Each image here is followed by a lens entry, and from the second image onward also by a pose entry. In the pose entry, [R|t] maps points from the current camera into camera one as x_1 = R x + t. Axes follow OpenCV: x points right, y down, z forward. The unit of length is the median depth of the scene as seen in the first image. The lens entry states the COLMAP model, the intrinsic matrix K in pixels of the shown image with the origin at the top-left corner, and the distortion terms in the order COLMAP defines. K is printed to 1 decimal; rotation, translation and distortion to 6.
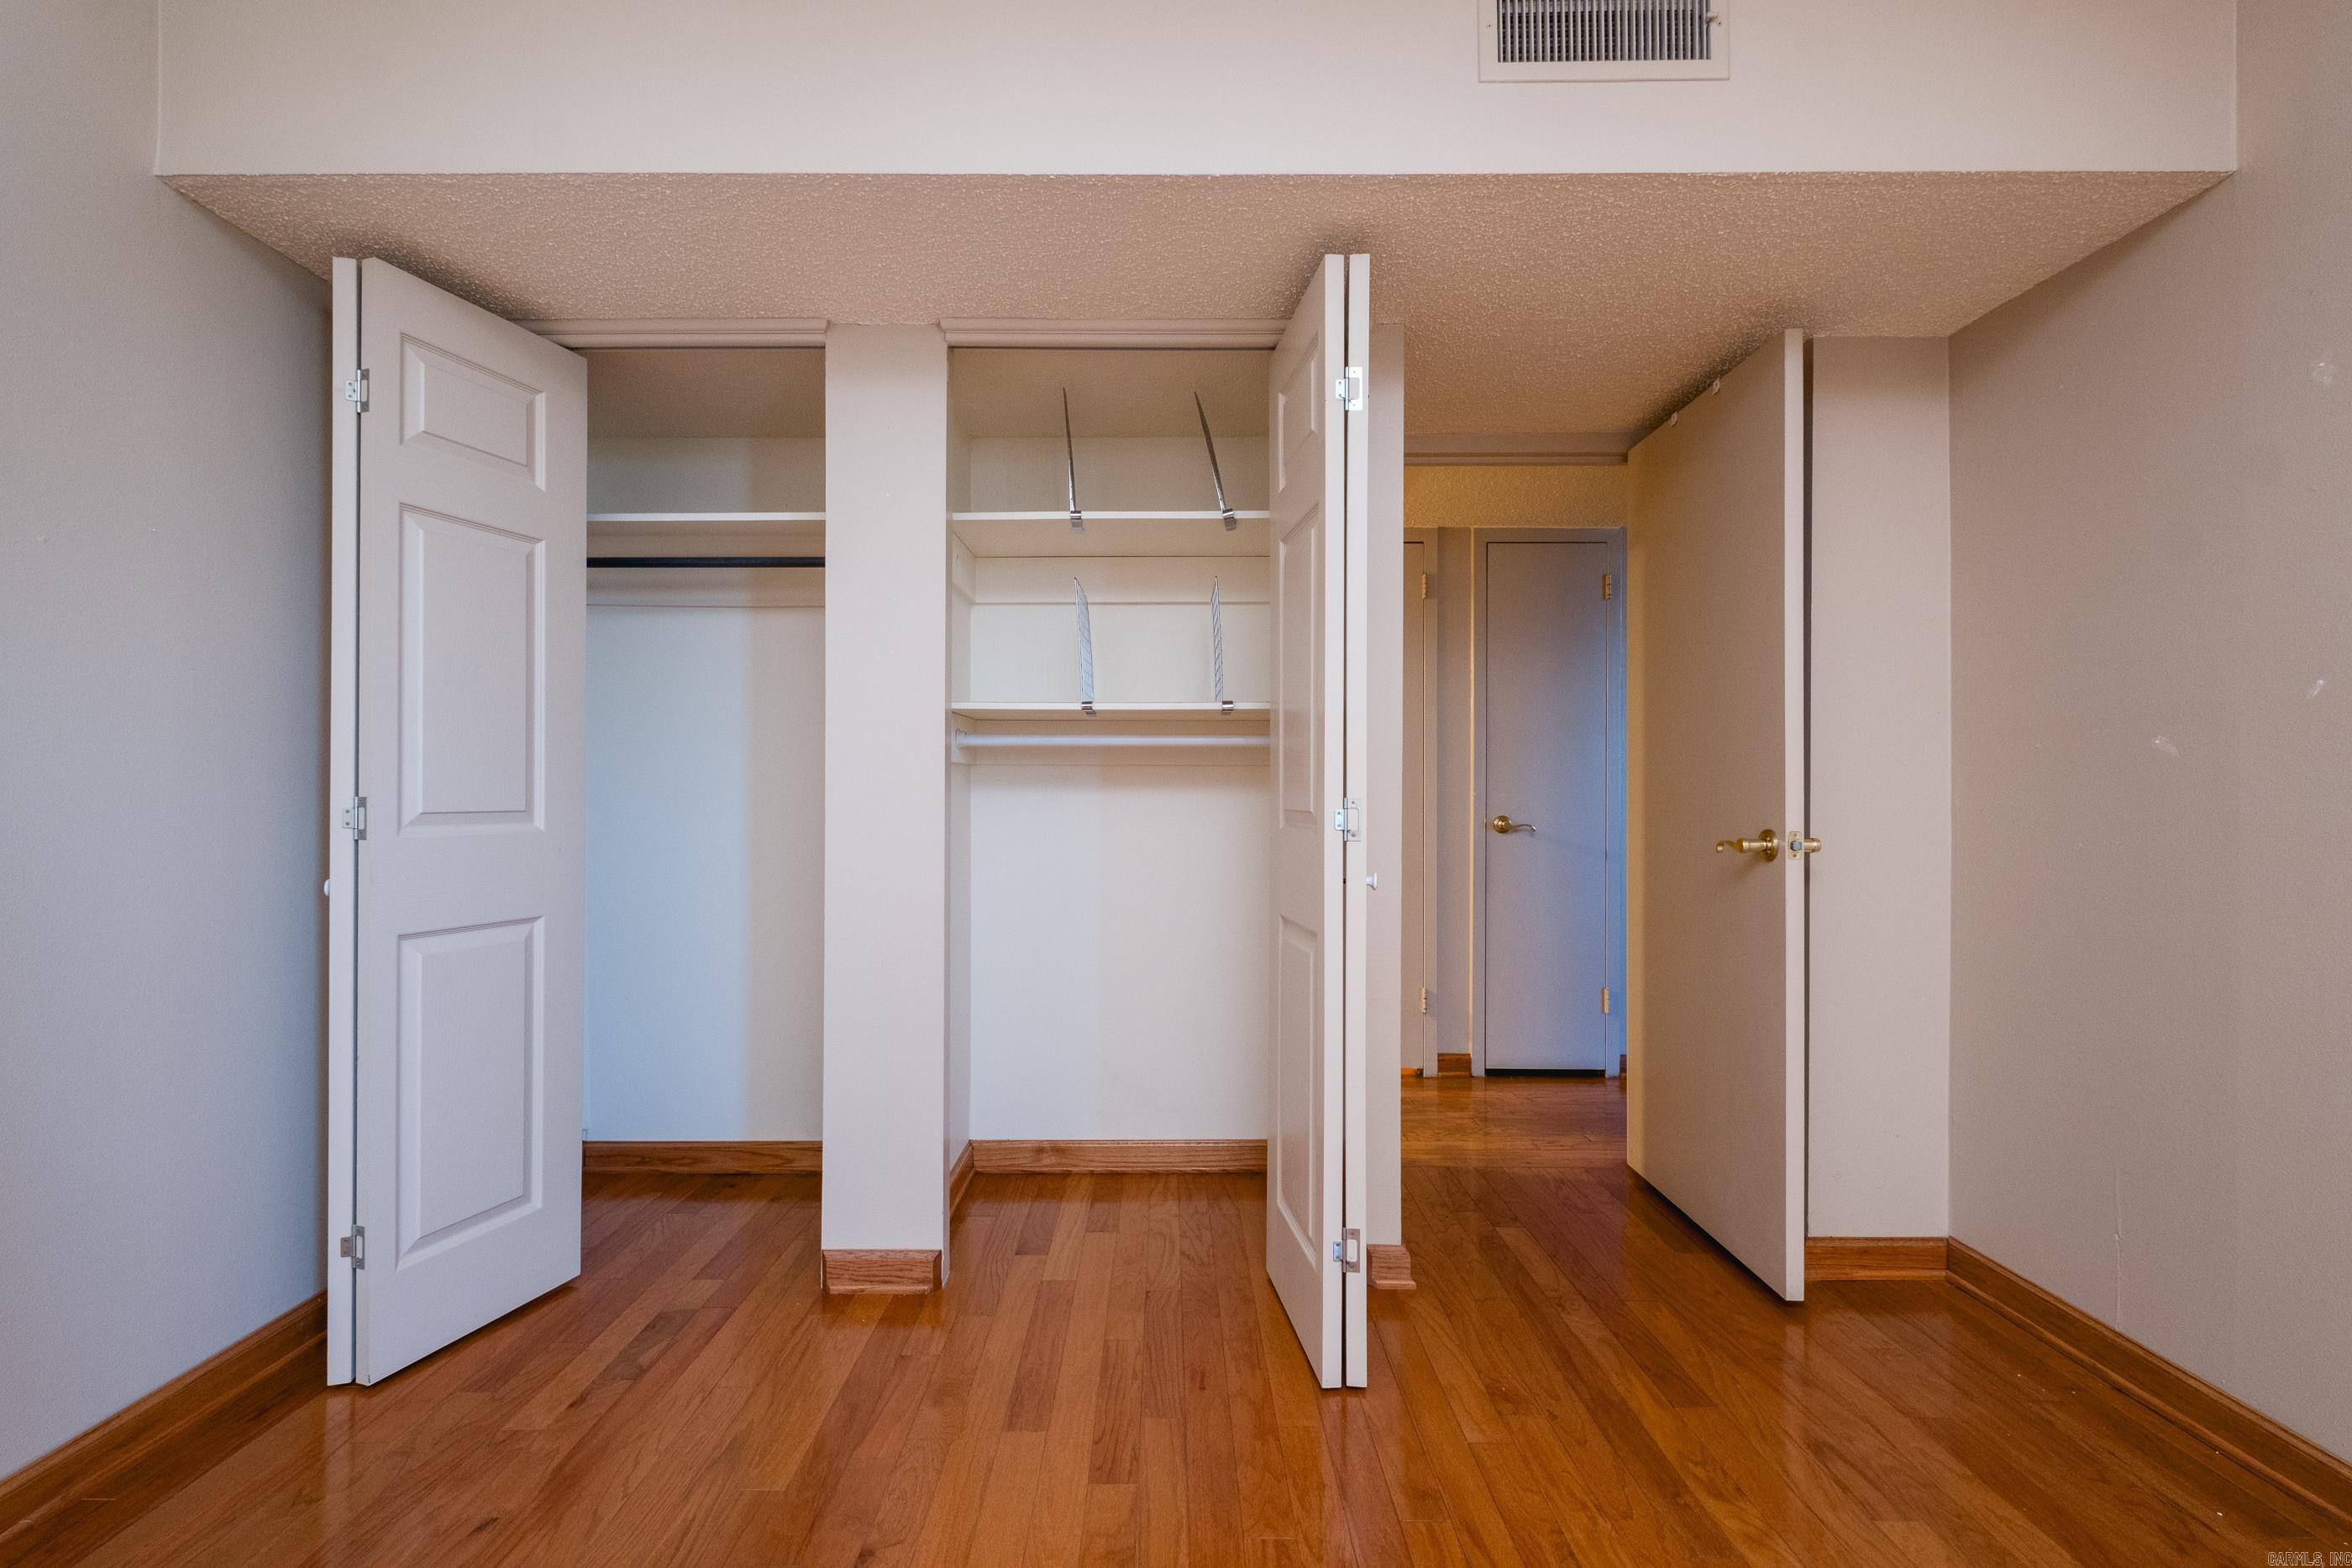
lens RADIAL K [[1017.3, 0, 1158.7], [0, 1017.3, 790.1], [0, 0, 1]] dist [0.012331, -0.005558]
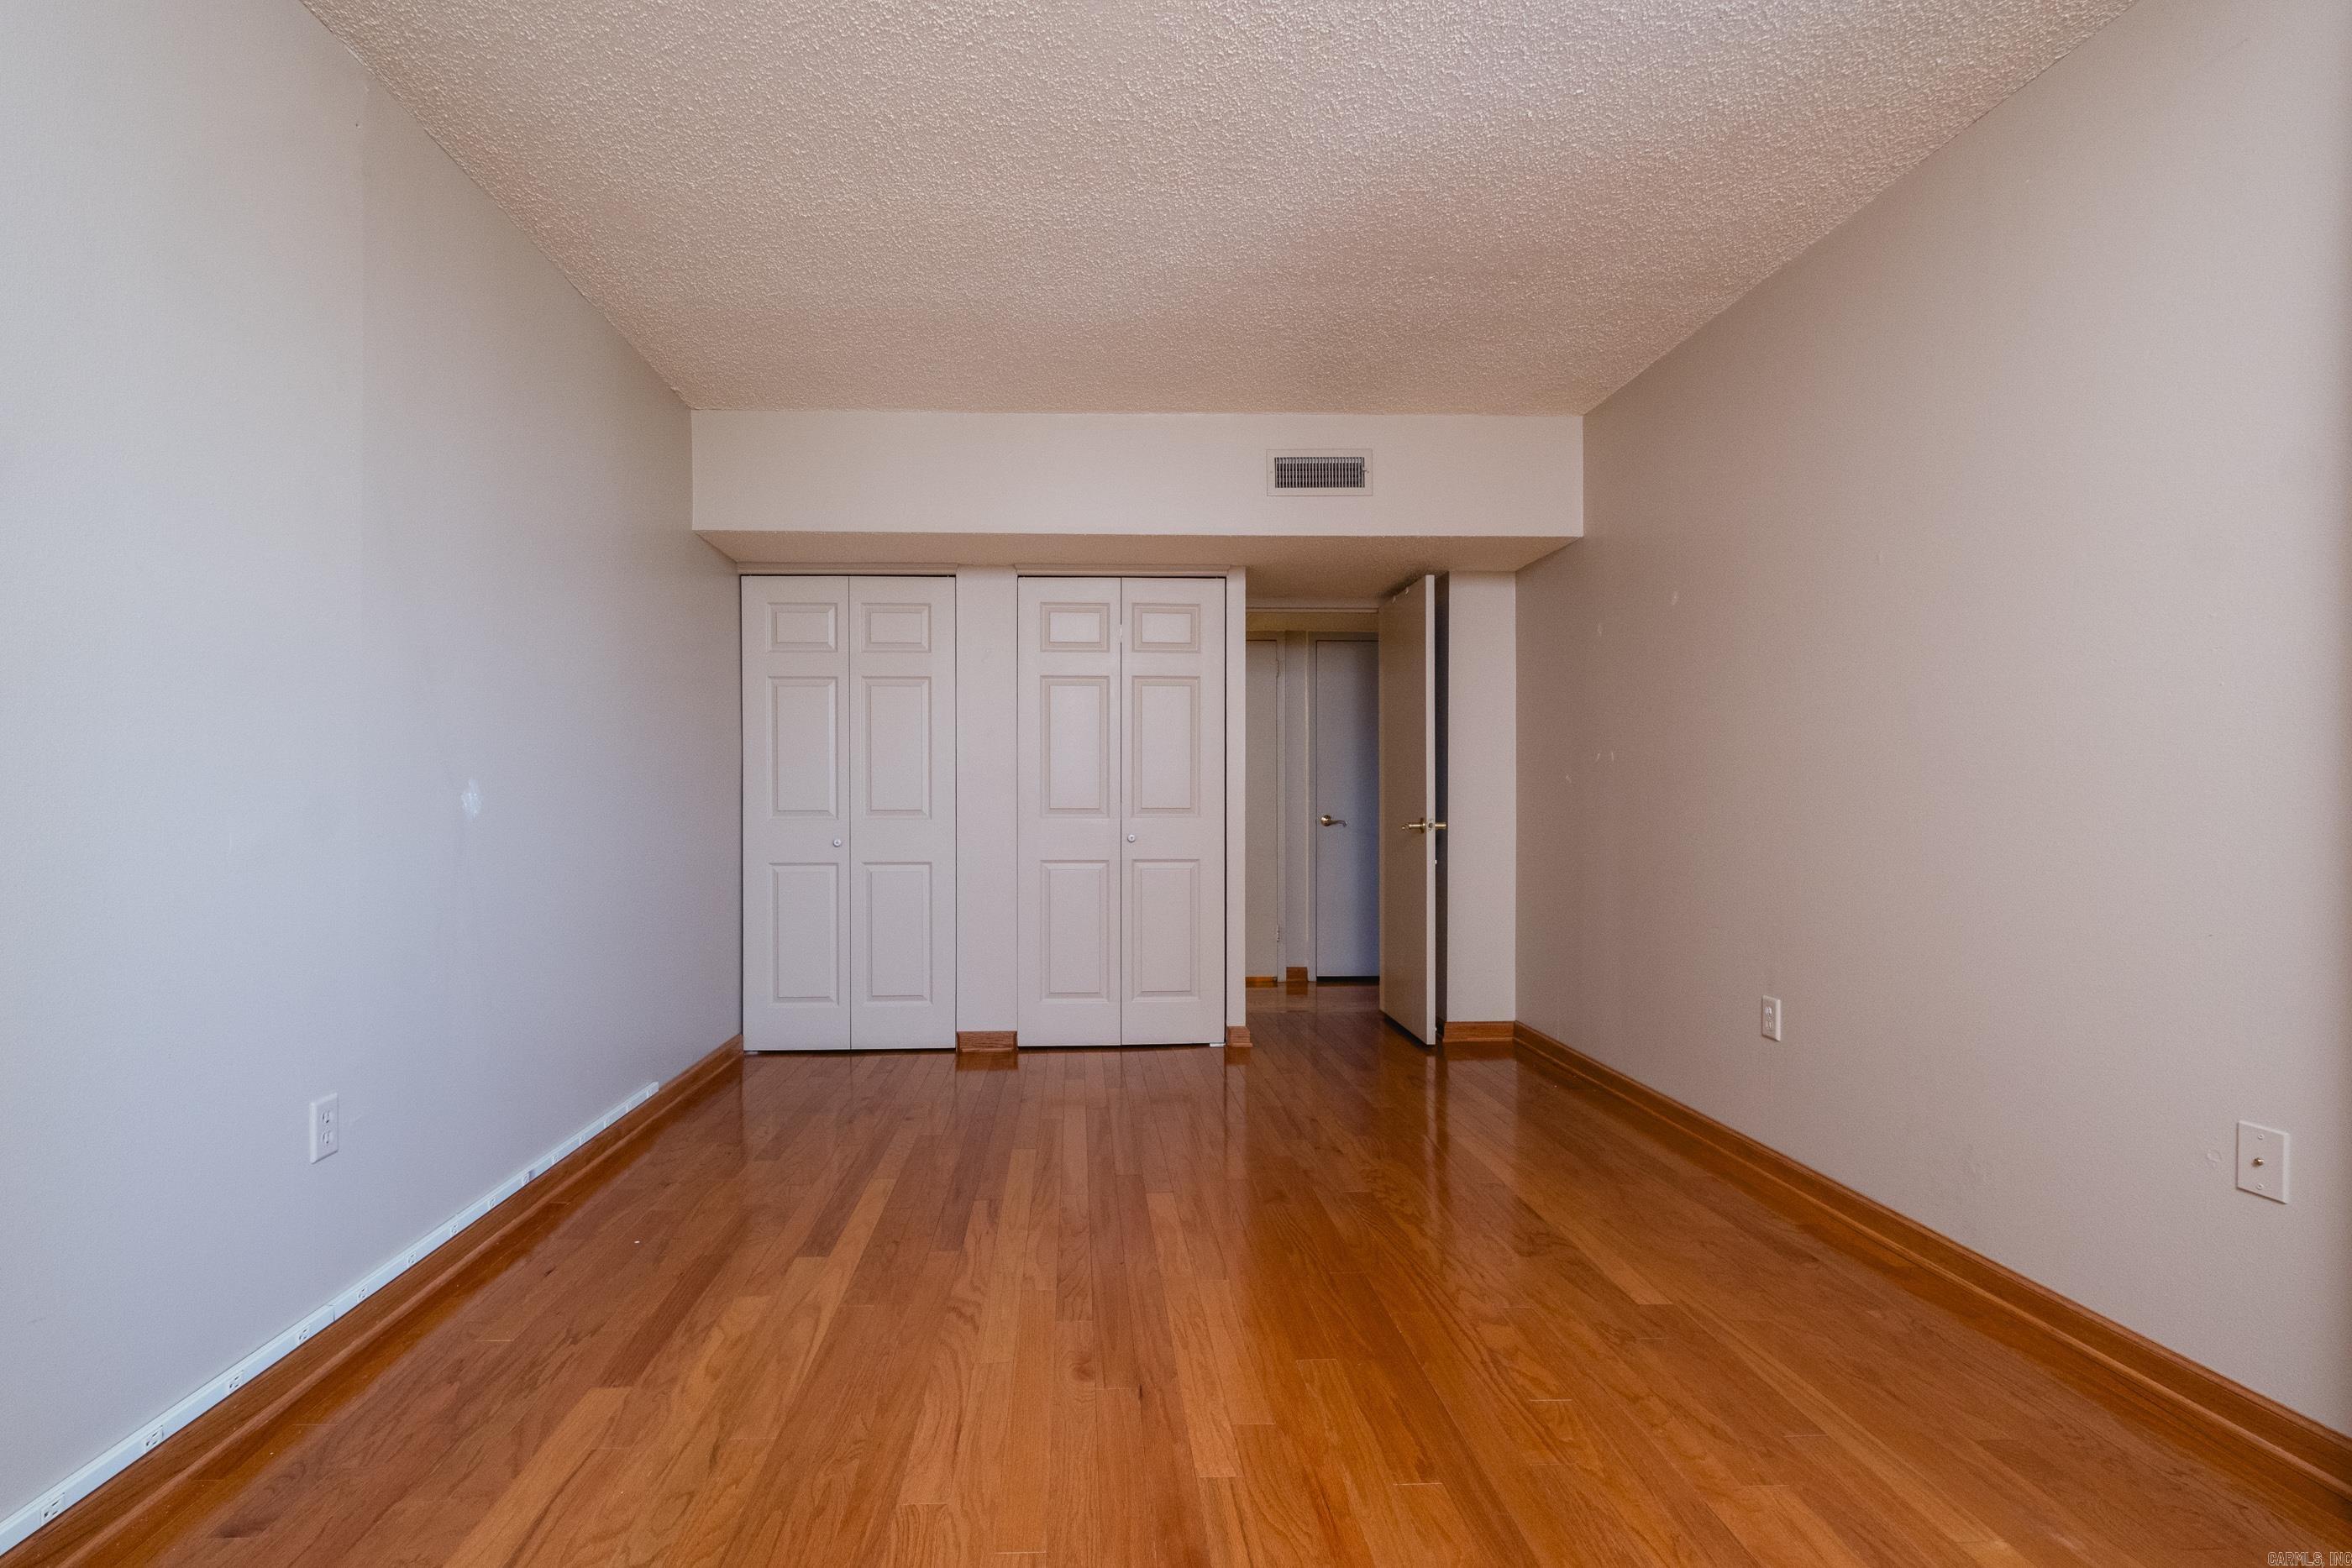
lens RADIAL K [[1017.3, 0, 1175.0], [0, 1017.3, 794.2], [0, 0, 1]] dist [0.012331, -0.005558]
pose [[0.994362, -0.002745, 0.106005, -0.106620], [0.003165, 0.999988, -0.003792, -0.002566], [-0.105993, 0.004106, 0.994358, -0.942733]]
